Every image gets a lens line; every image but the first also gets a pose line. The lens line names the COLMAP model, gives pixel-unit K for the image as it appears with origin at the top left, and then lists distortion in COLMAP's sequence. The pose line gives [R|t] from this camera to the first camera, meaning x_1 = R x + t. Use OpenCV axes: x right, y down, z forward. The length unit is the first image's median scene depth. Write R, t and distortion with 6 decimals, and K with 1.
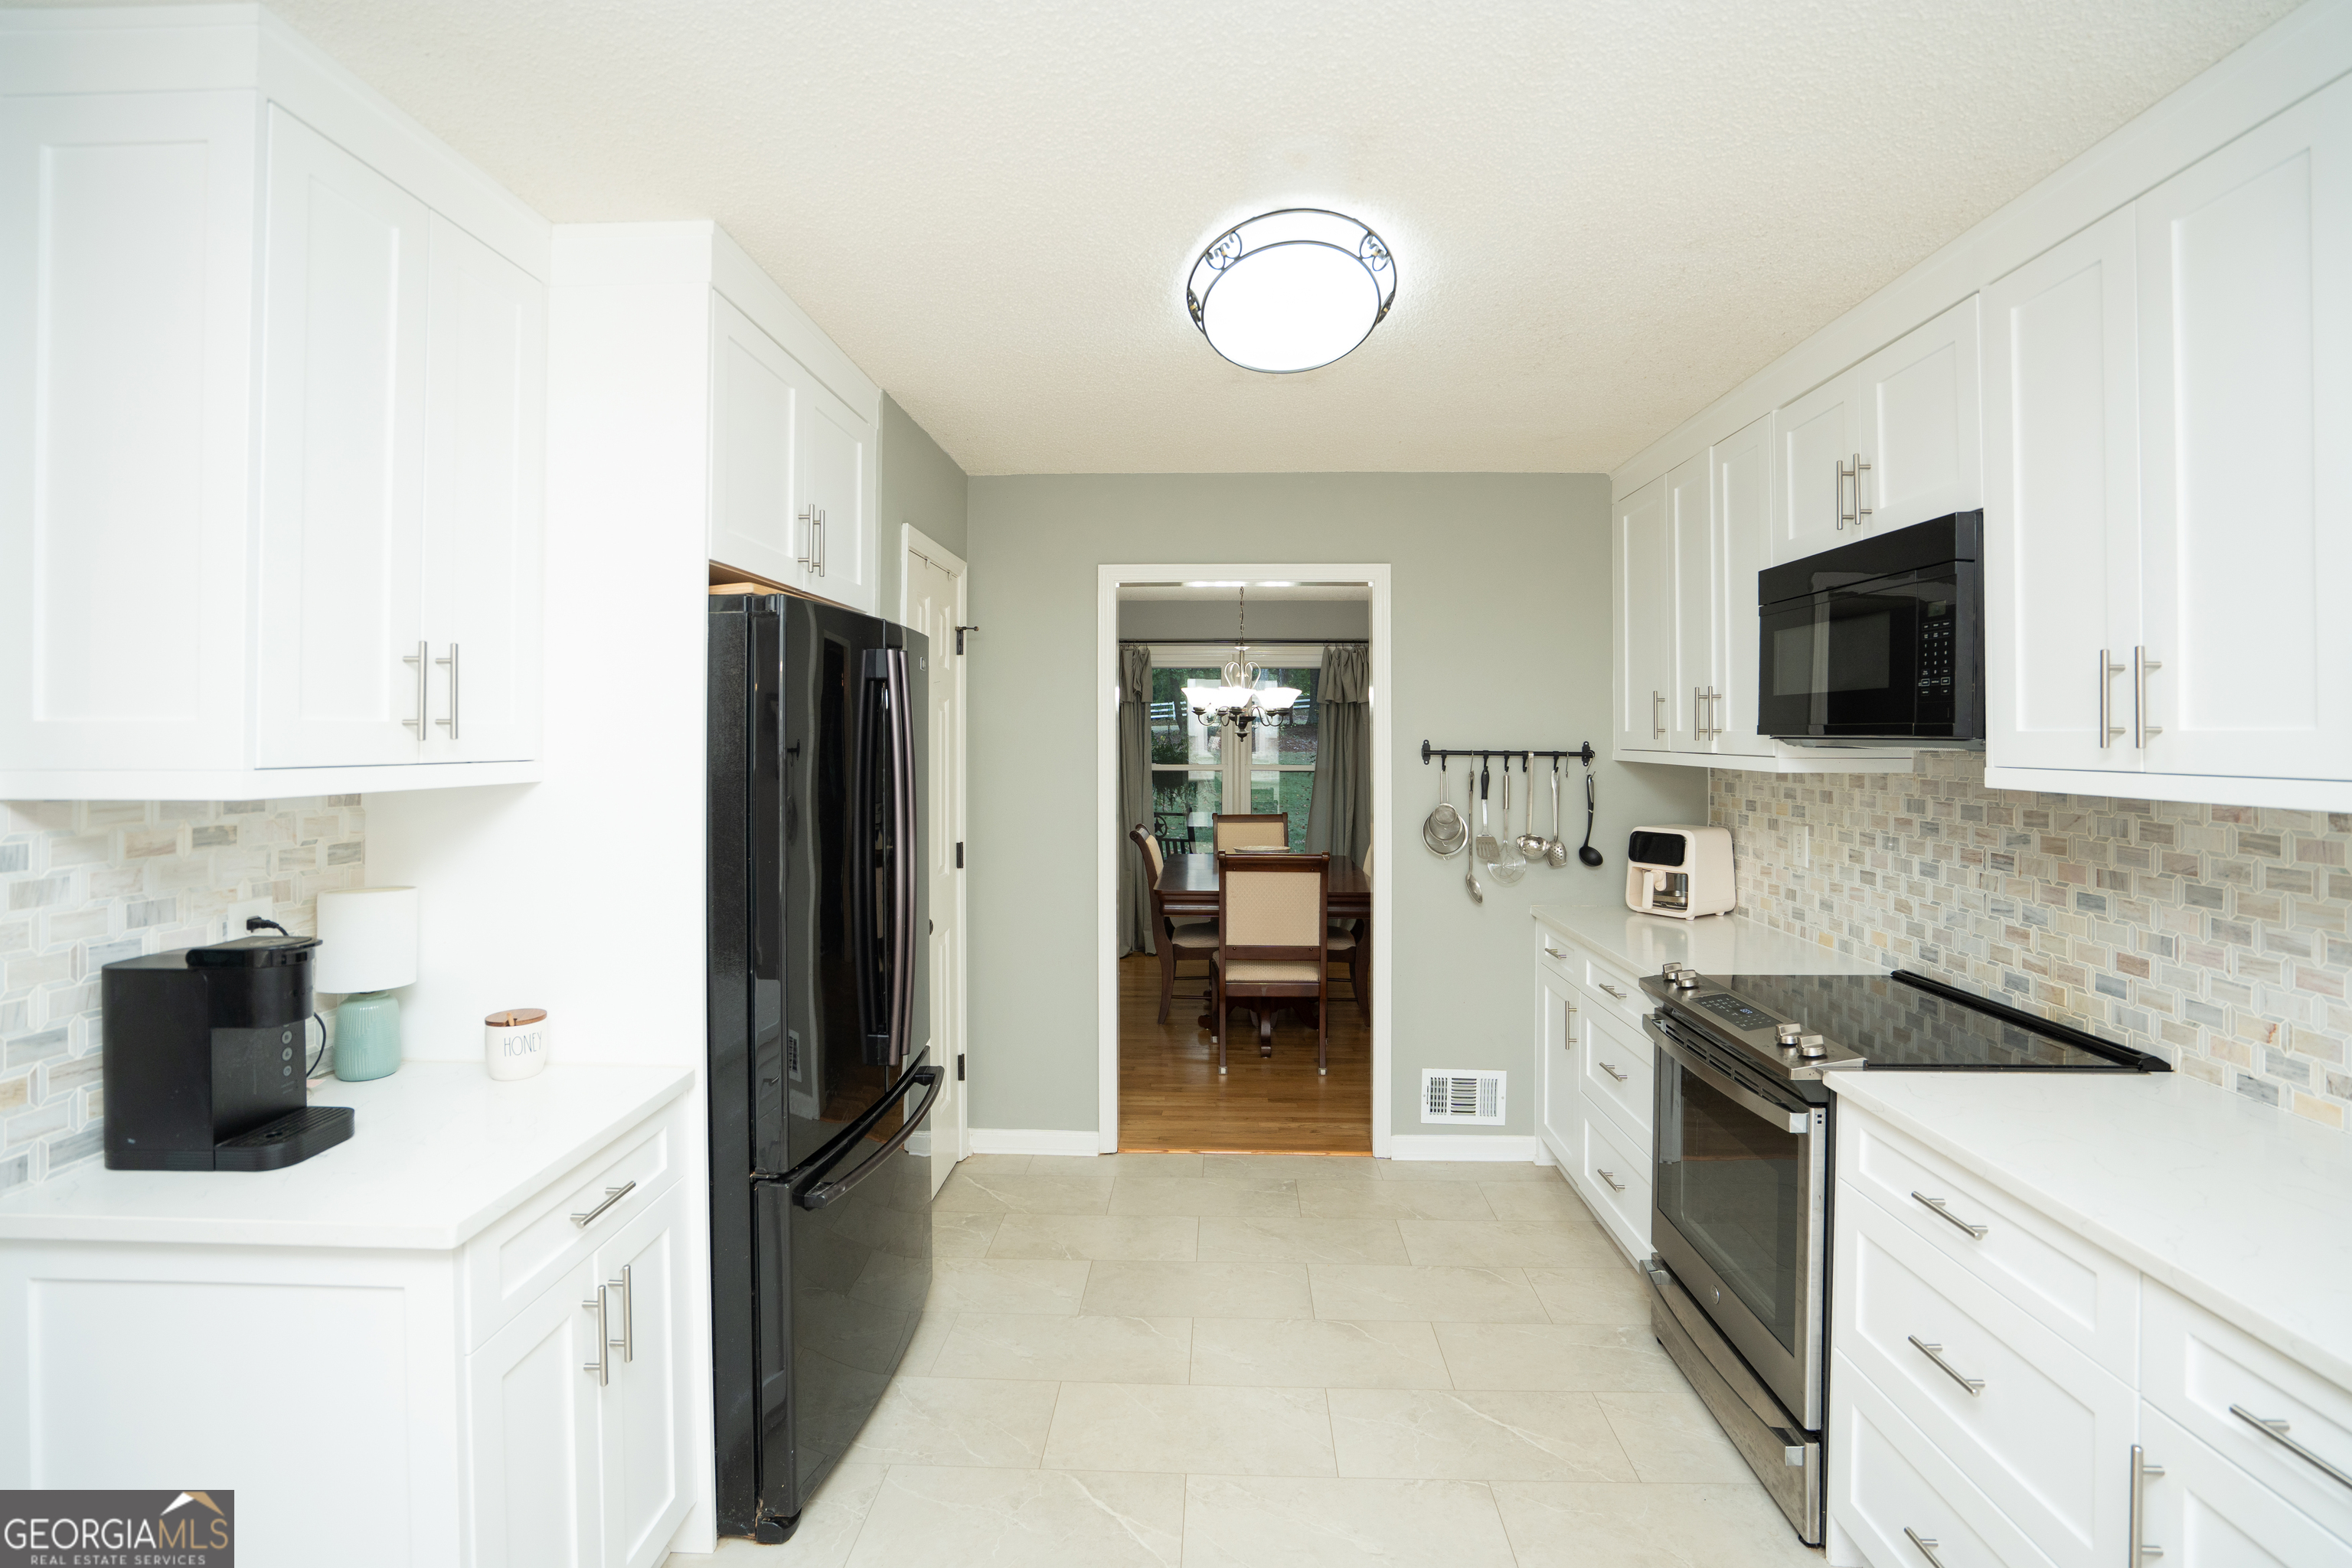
lens RADIAL K [[1109.2, 0, 1176.8], [0, 1109.2, 734.2], [0, 0, 1]] dist [-0.059244, 0.021438]
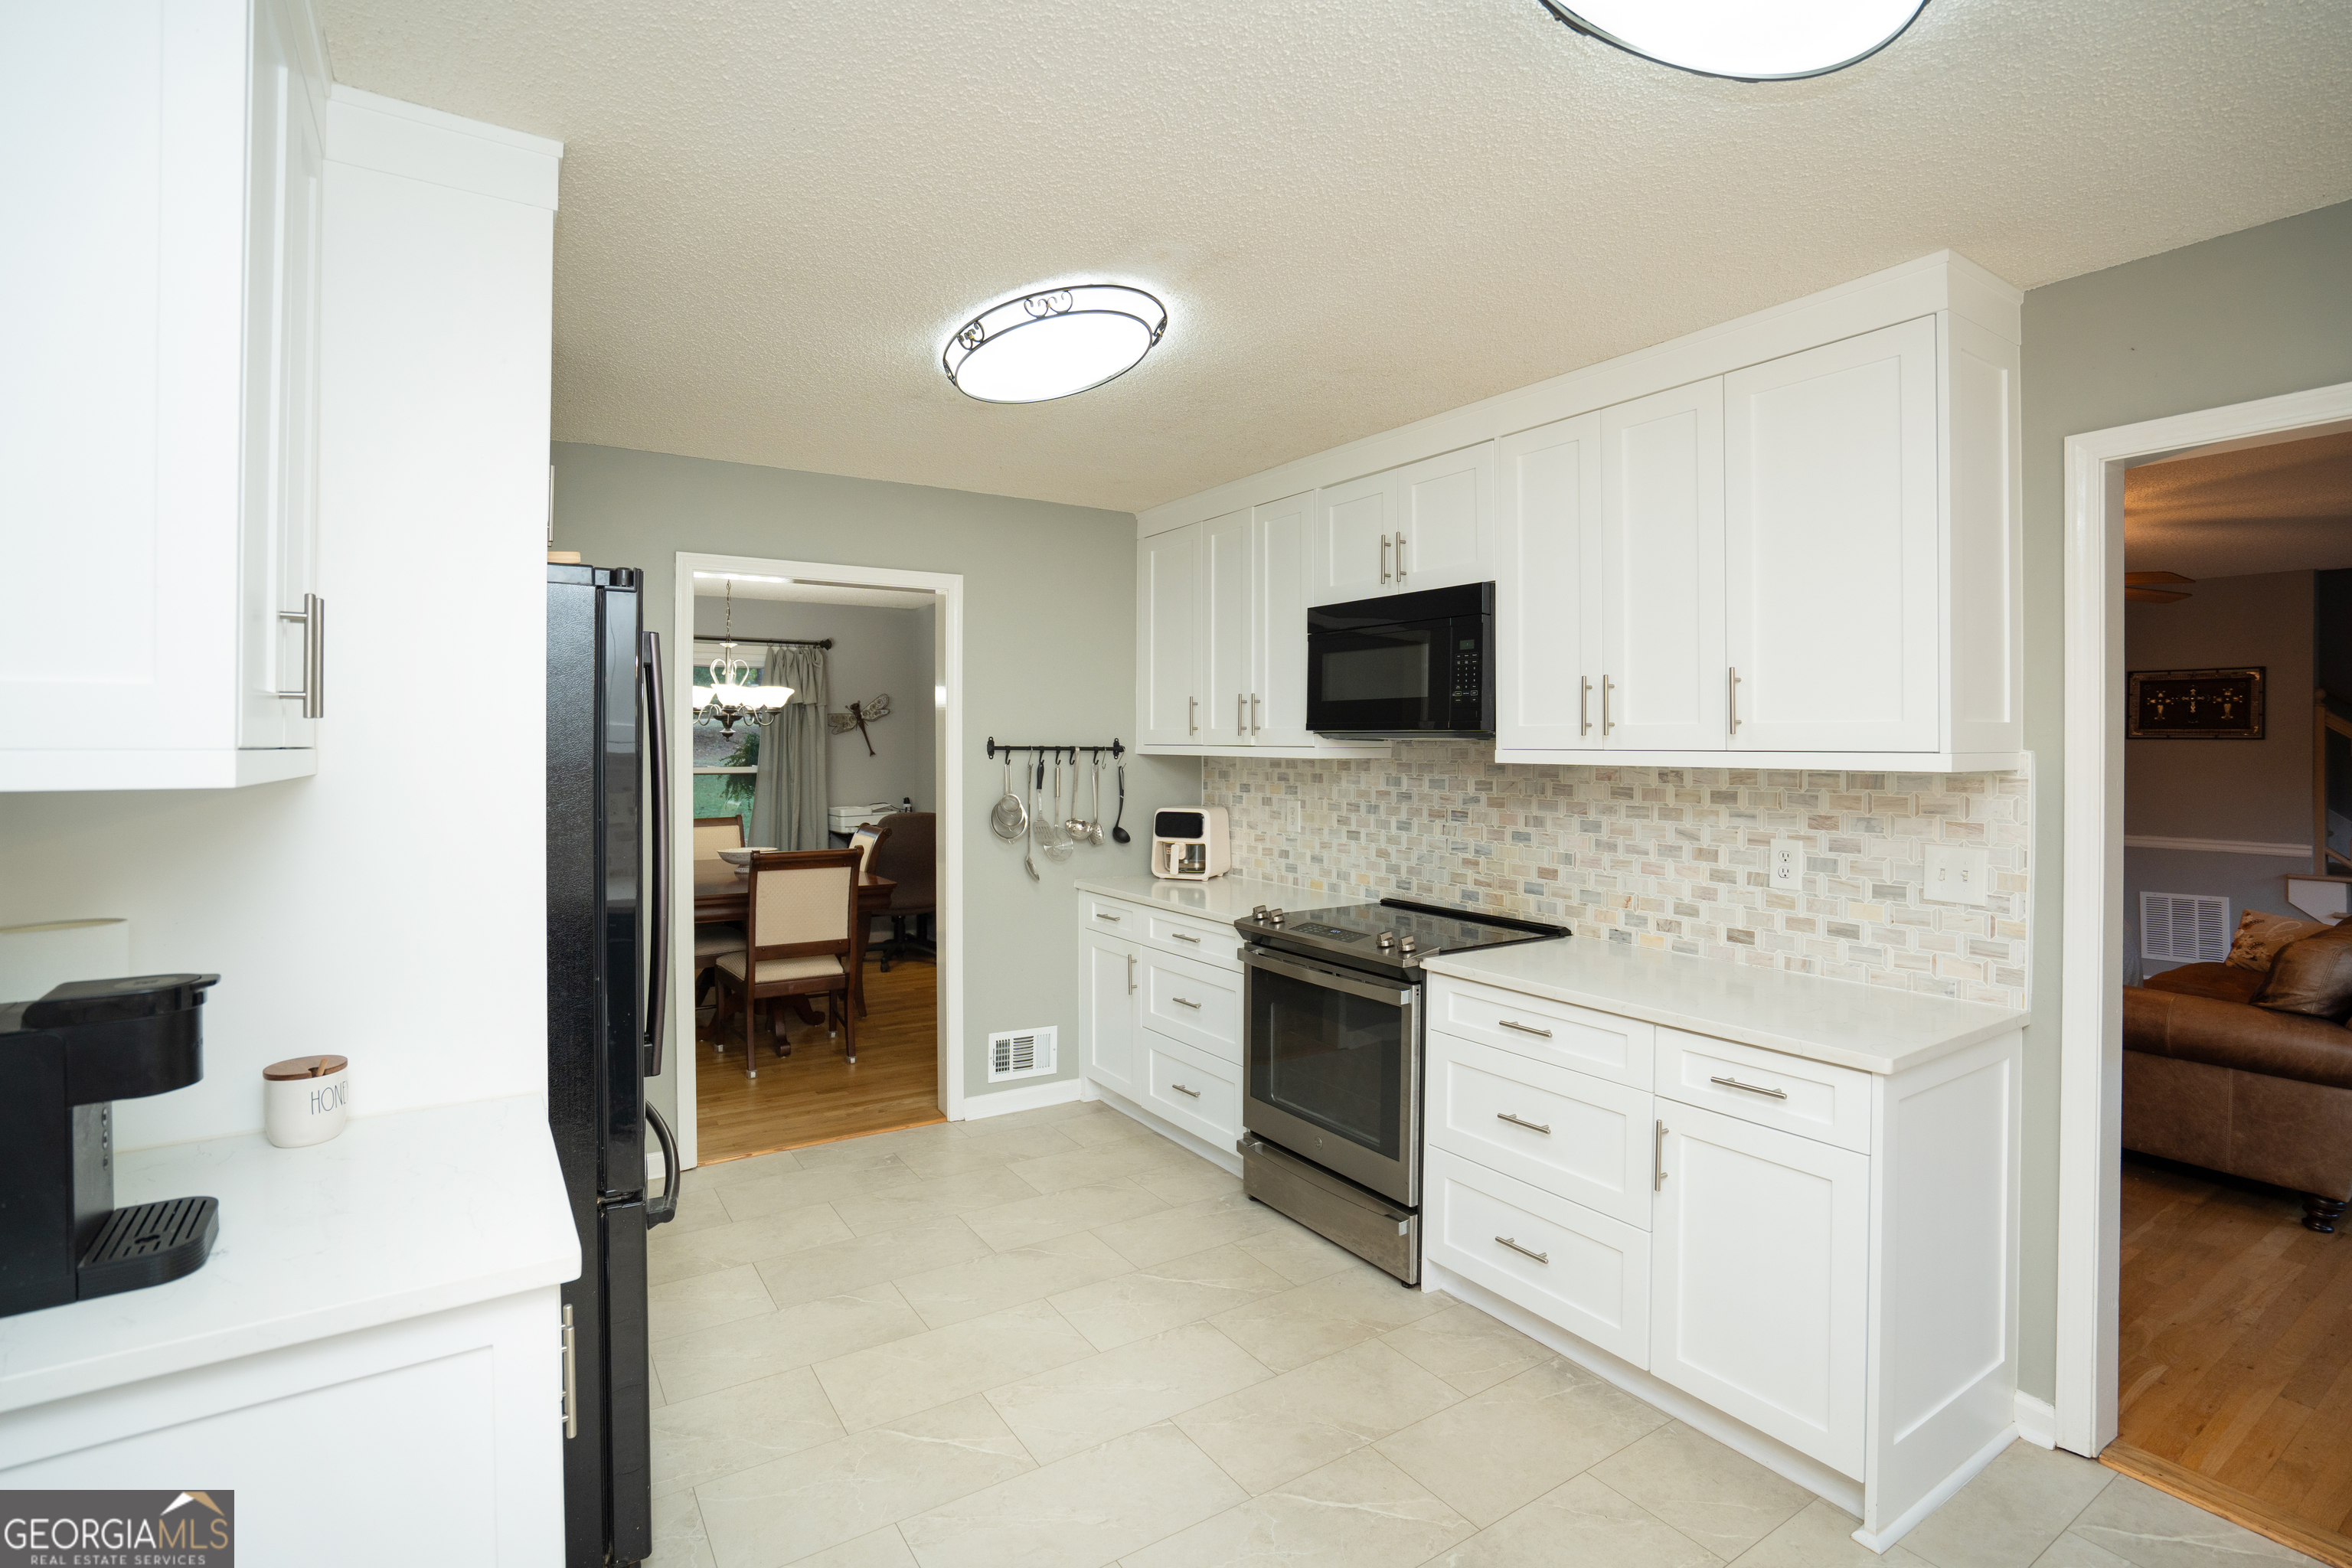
lens RADIAL K [[1100.2, 0, 1174.8], [0, 1100.2, 746.7], [0, 0, 1]] dist [-0.076587, 0.022523]
pose [[0.815765, -0.002650, 0.578378, -0.347202], [-0.000552, 0.999985, 0.005360, 0.012243], [-0.578383, -0.004691, 0.815752, -0.003577]]
